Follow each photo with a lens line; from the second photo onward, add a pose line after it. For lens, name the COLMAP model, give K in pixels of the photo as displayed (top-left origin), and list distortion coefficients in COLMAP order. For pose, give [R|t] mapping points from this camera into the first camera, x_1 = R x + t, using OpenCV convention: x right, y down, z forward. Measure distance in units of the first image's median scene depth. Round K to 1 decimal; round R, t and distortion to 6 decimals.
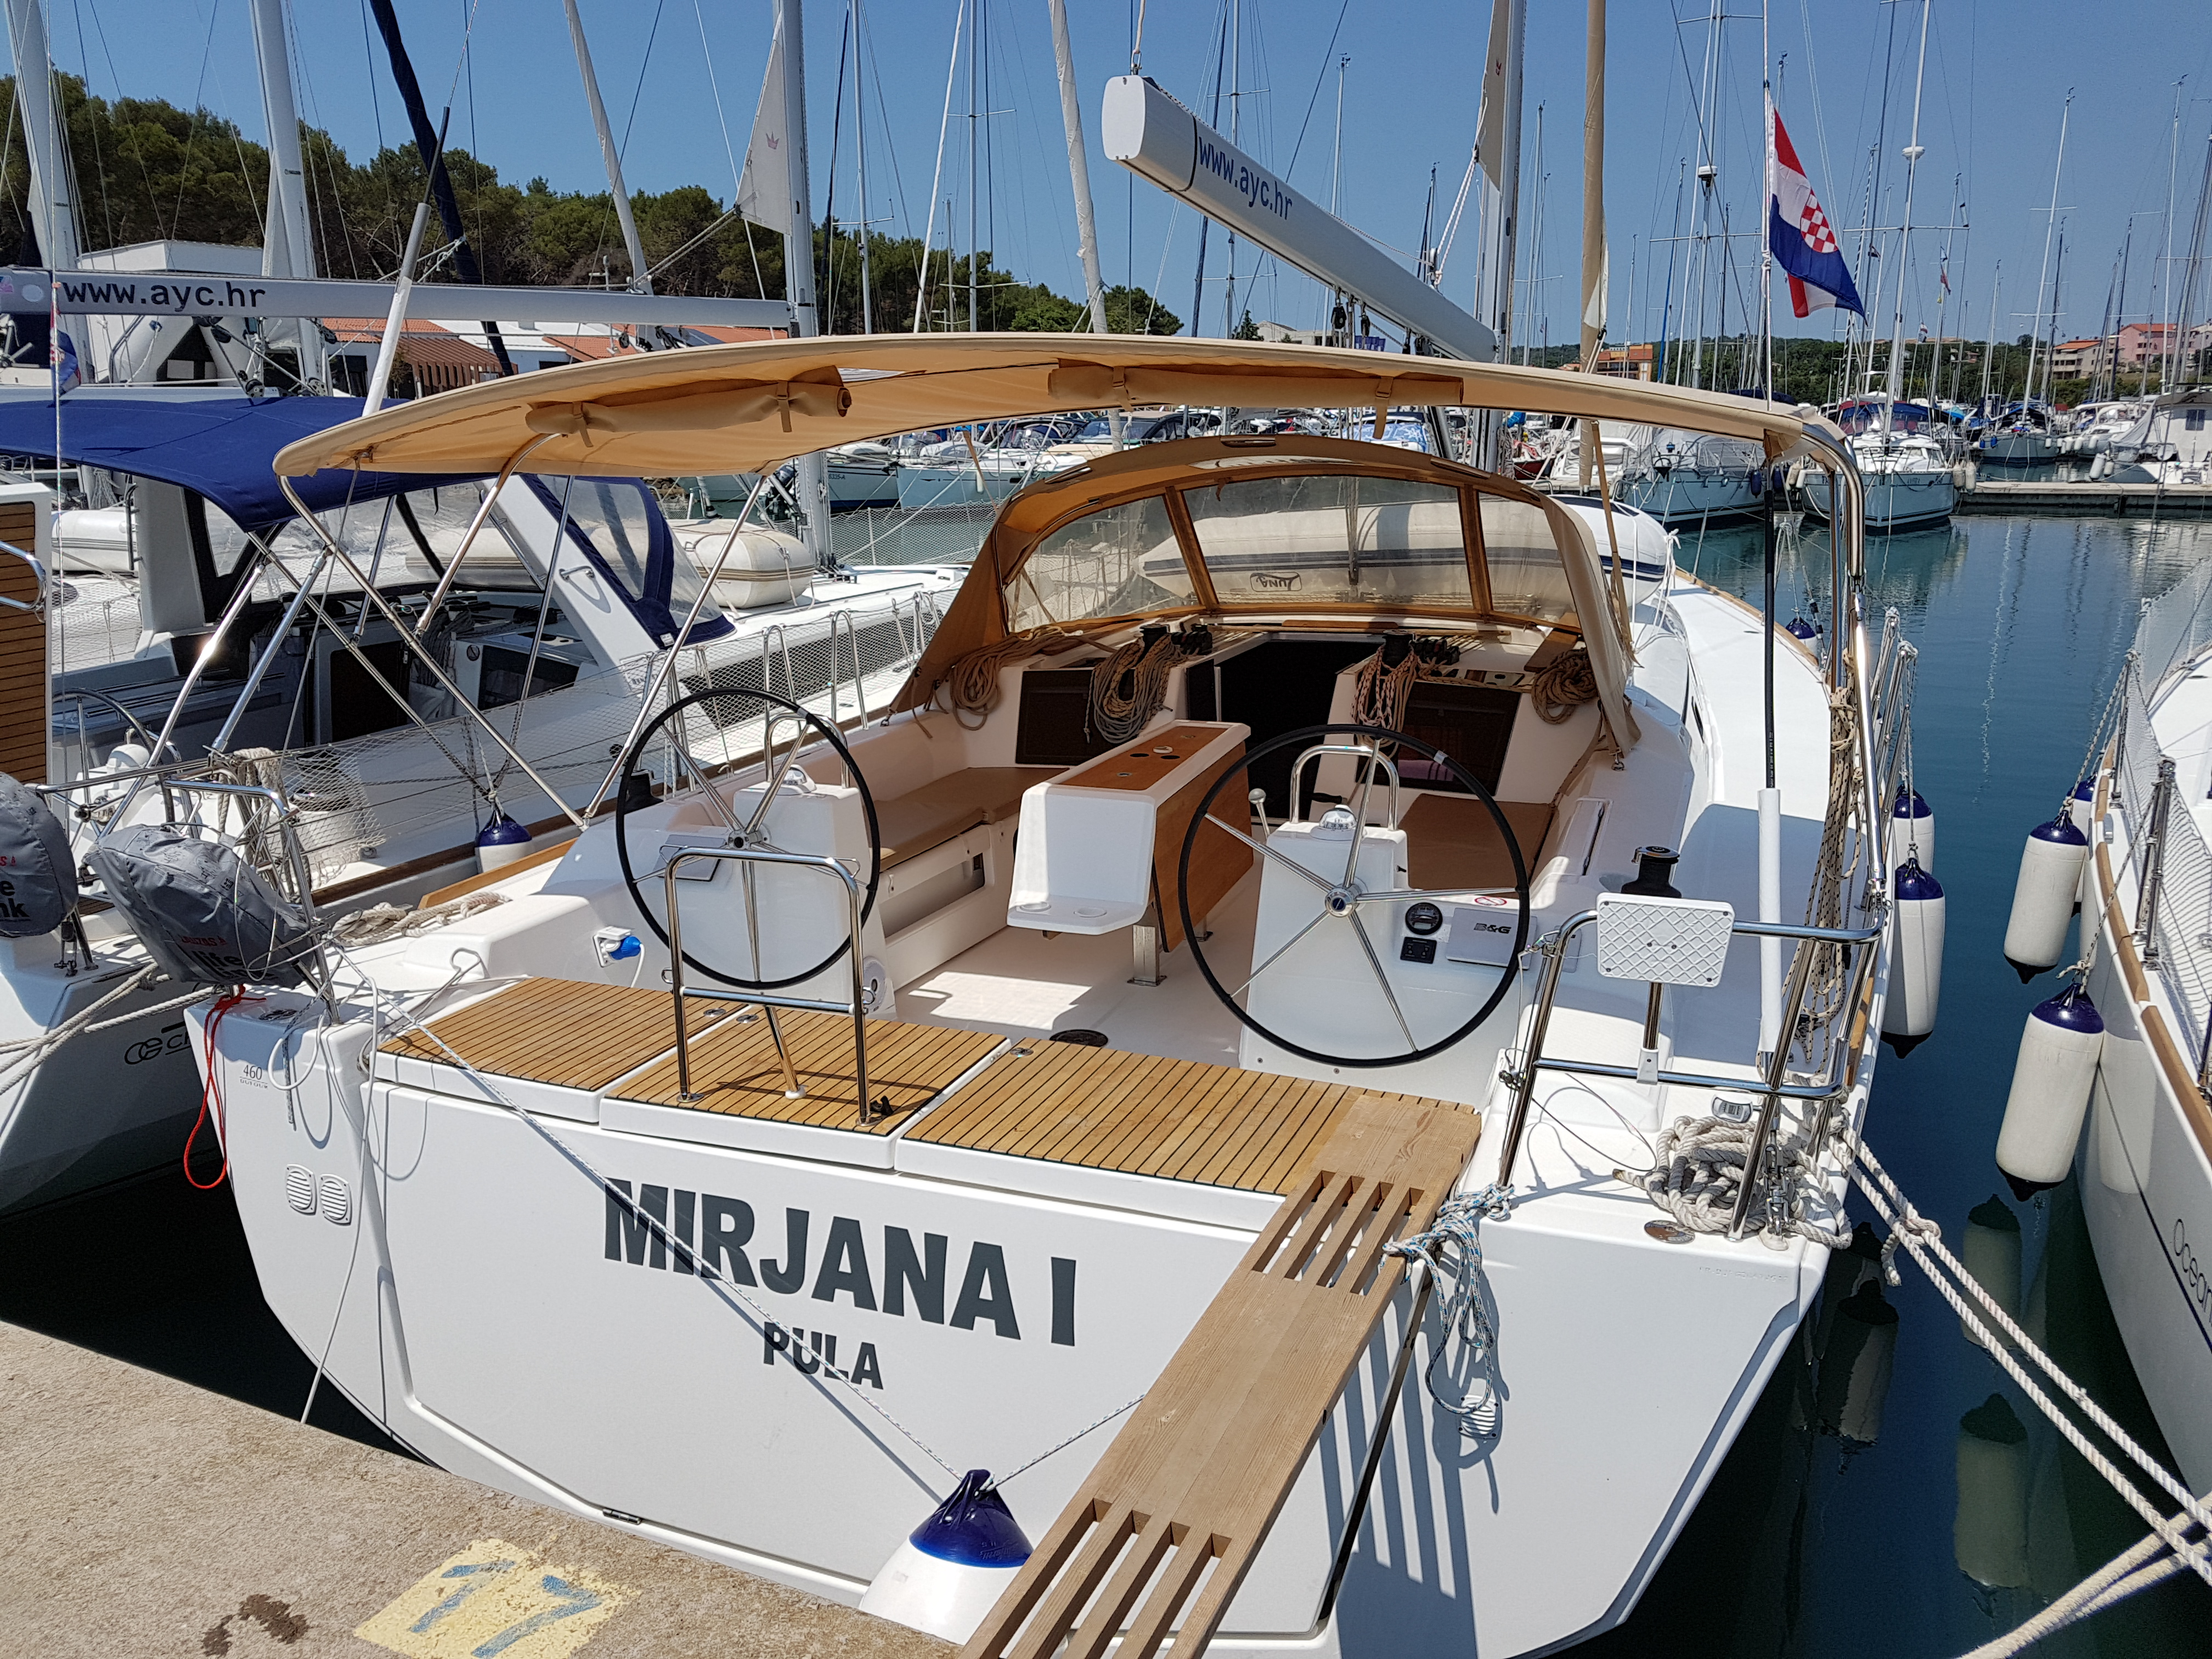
lens RADIAL K [[1637.9, 0, 1106.0], [0, 1637.9, 829.5], [0, 0, 1]] dist [0.224746, -0.383086]
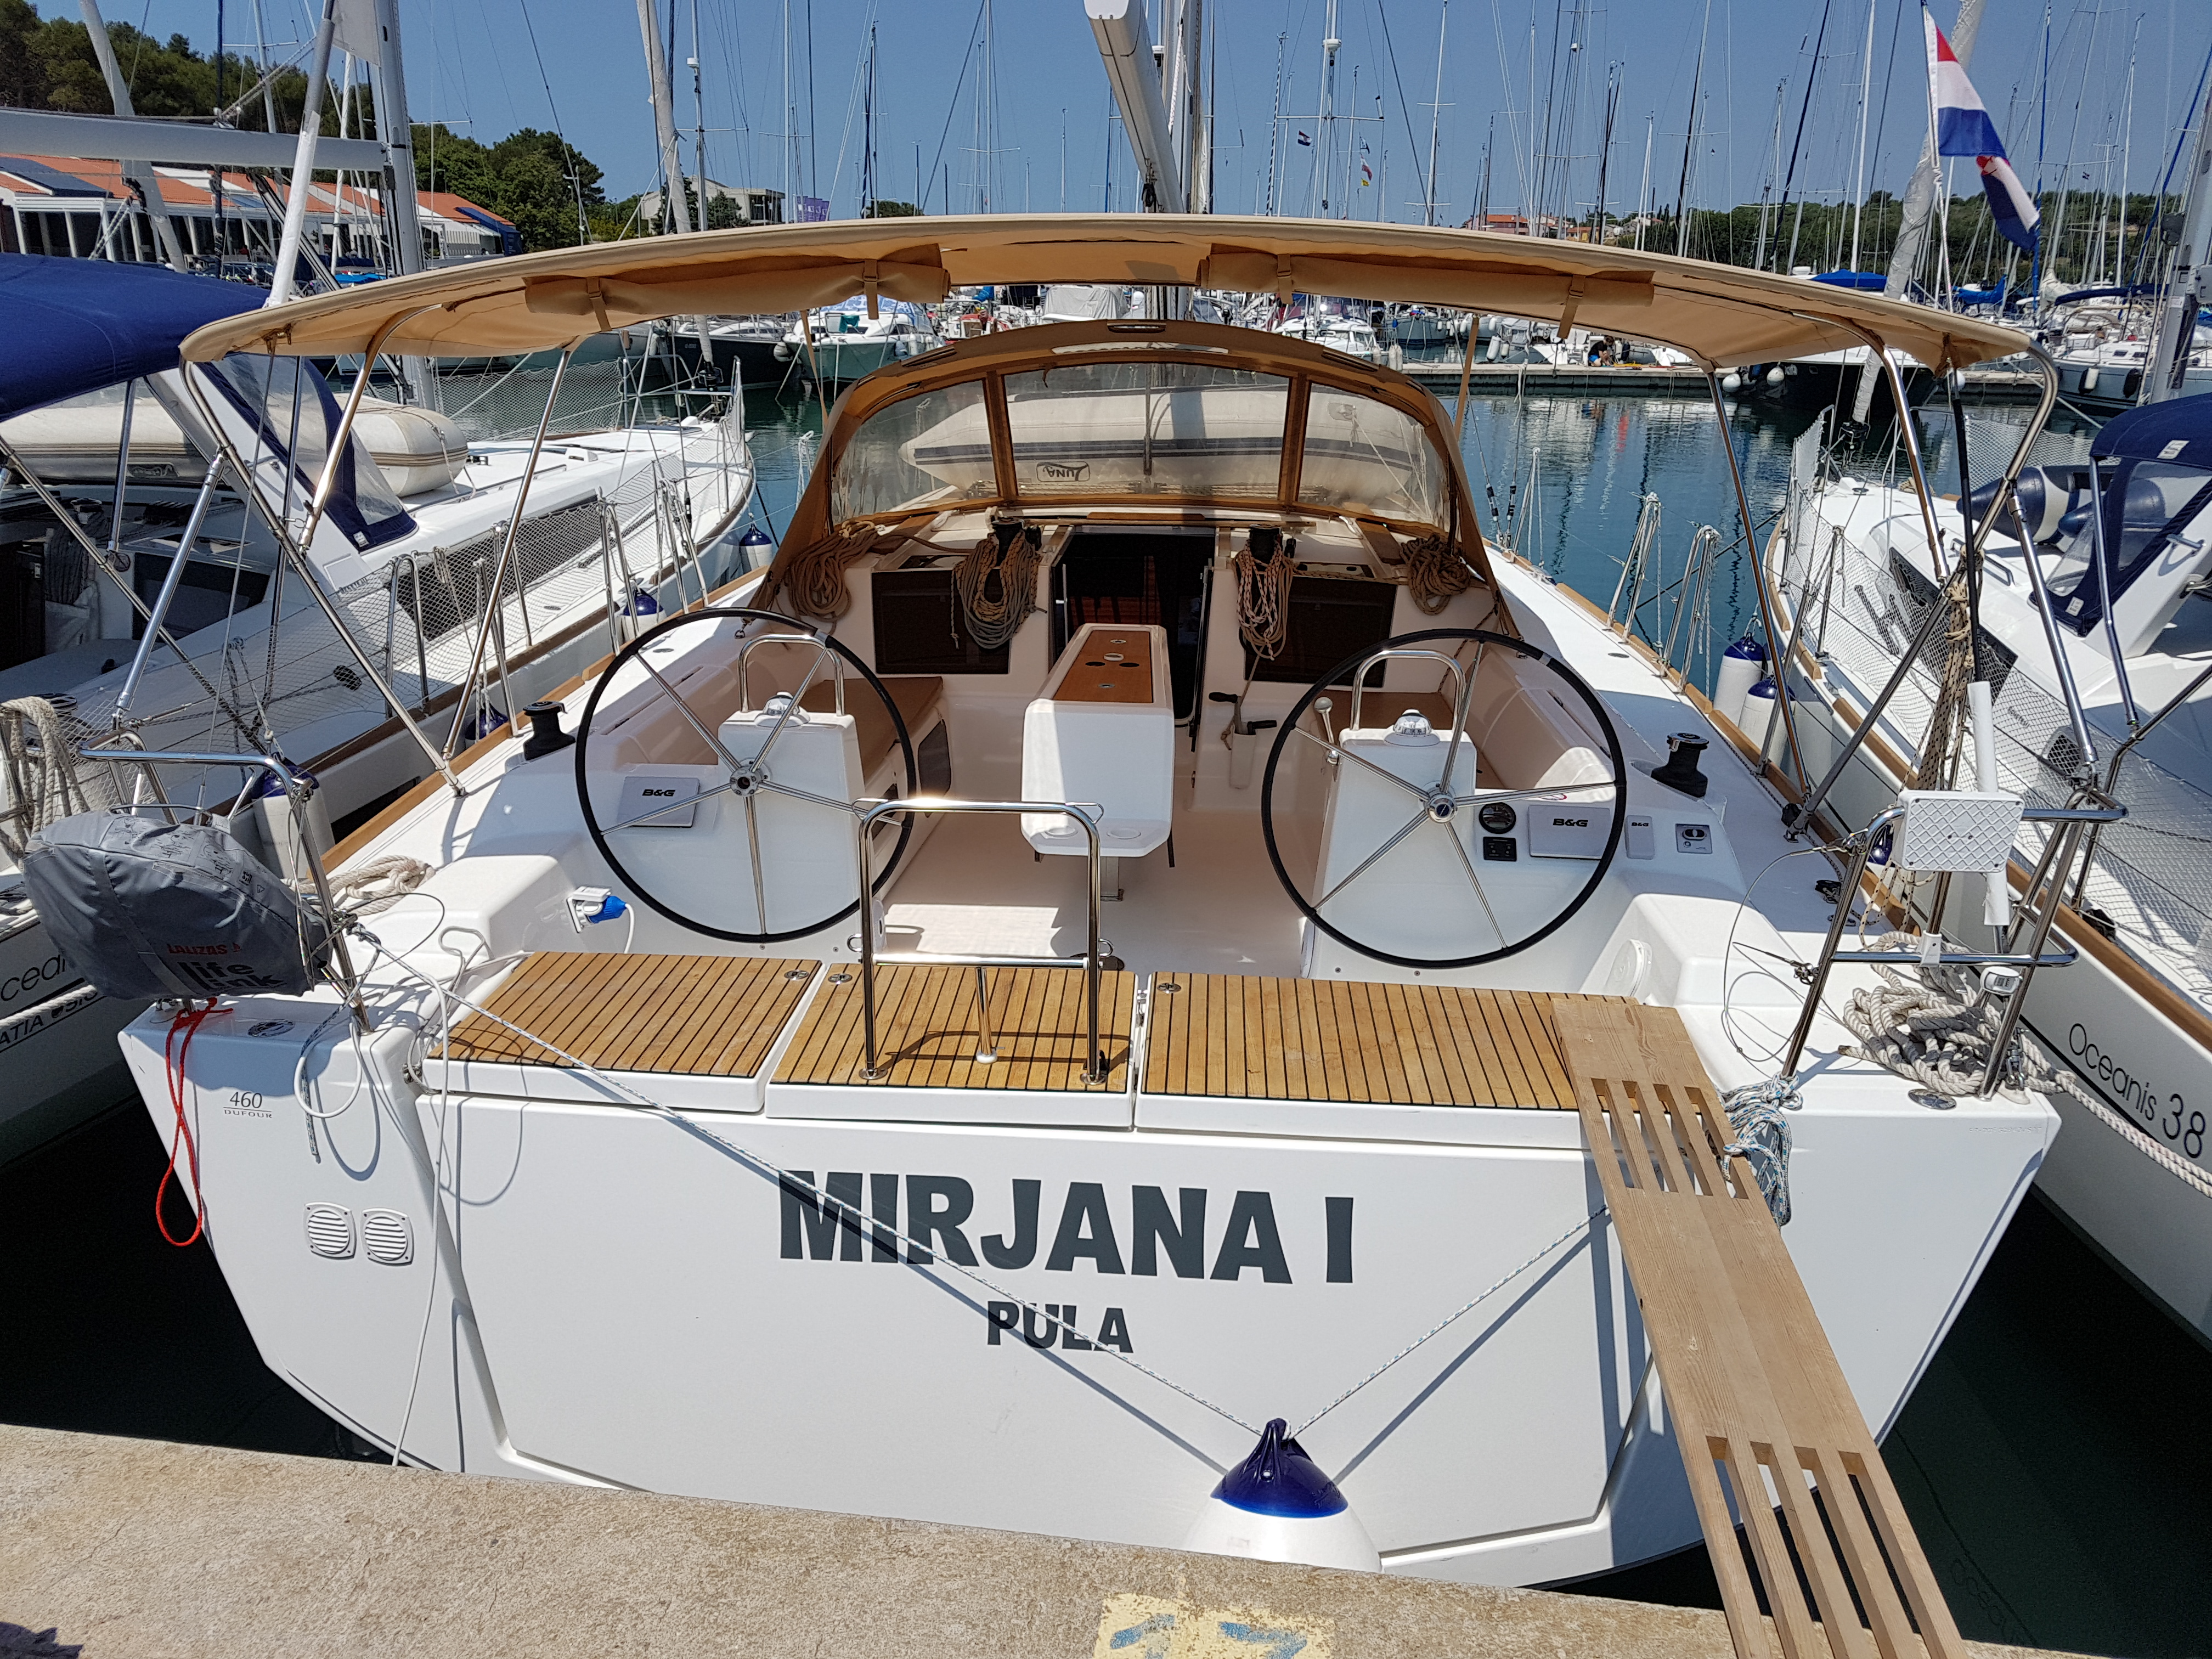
lens RADIAL K [[1637.9, 0, 1106.0], [0, 1637.9, 829.5], [0, 0, 1]] dist [0.224746, -0.383086]
pose [[0.954652, -0.071781, 0.288943, -0.321289], [0.050841, 0.995550, 0.079347, -0.030847], [-0.293352, -0.061059, 0.954052, 0.093876]]
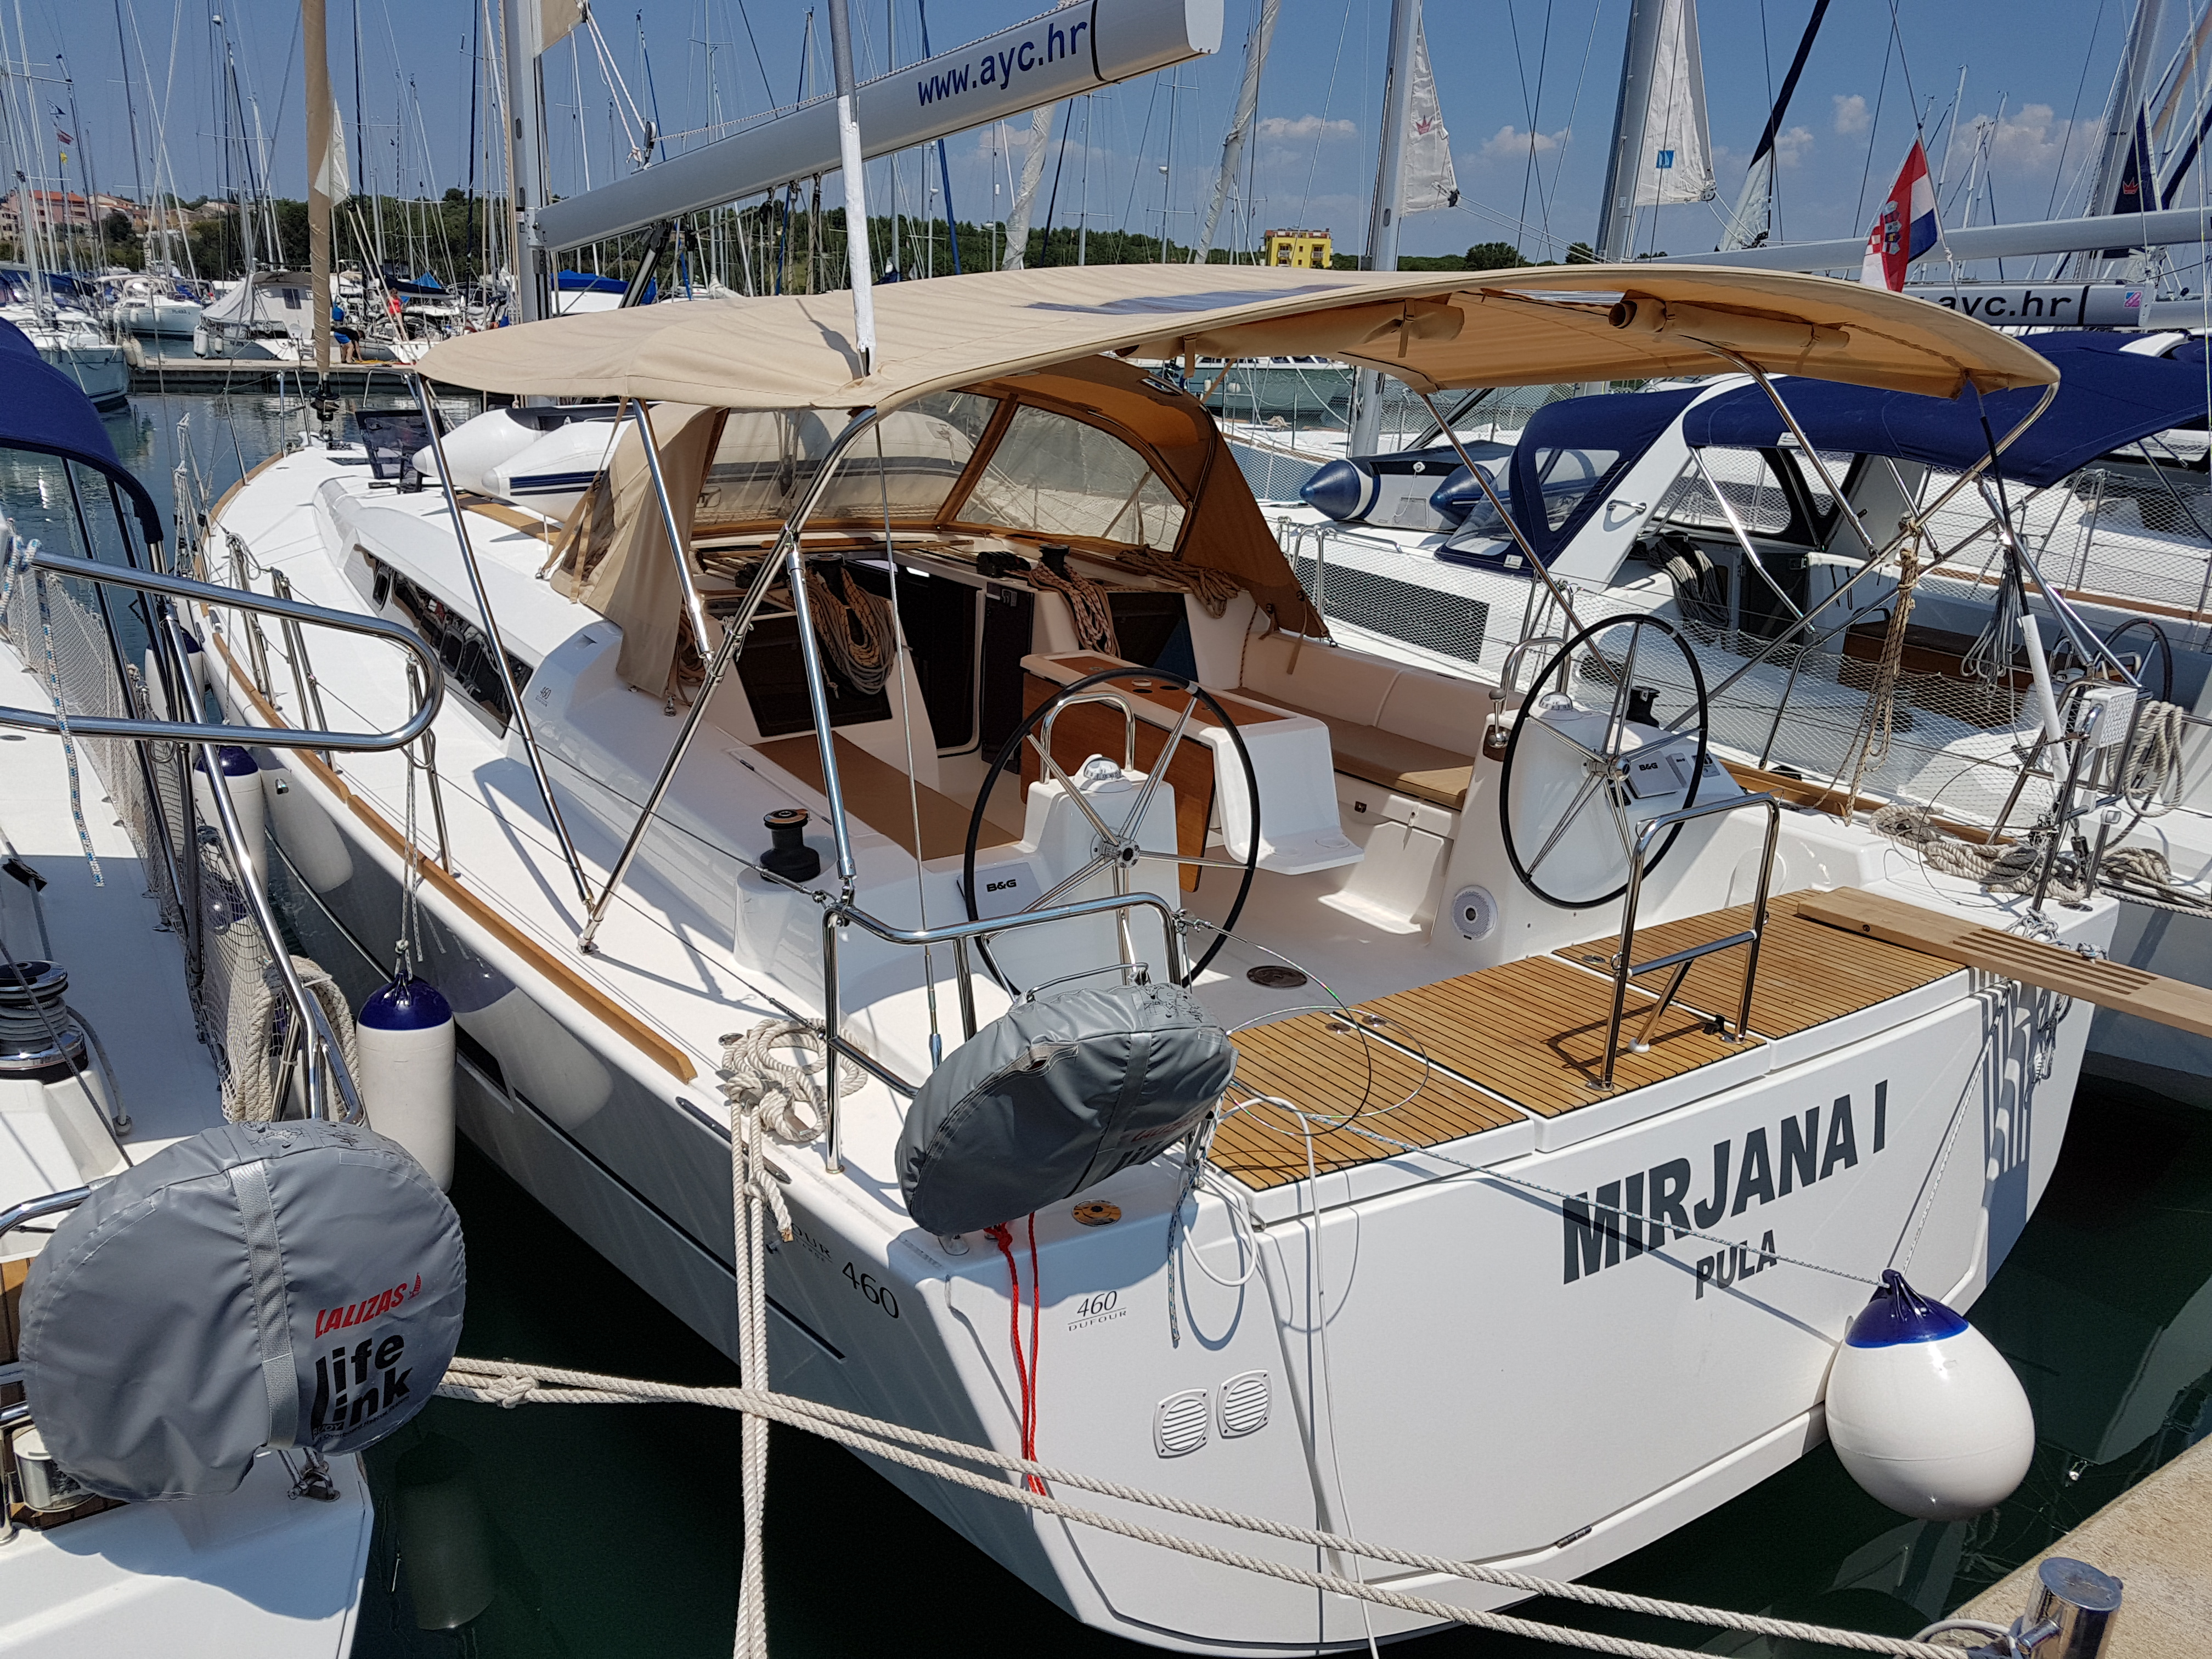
lens RADIAL K [[1651.7, 0, 1068.6], [0, 1651.7, 872.1], [0, 0, 1]] dist [0.110805, -0.145600]
pose [[0.561736, -0.229668, 0.794799, -0.966384], [0.155014, 0.972899, 0.171575, -0.139812], [-0.812665, 0.026825, 0.582114, 0.585757]]
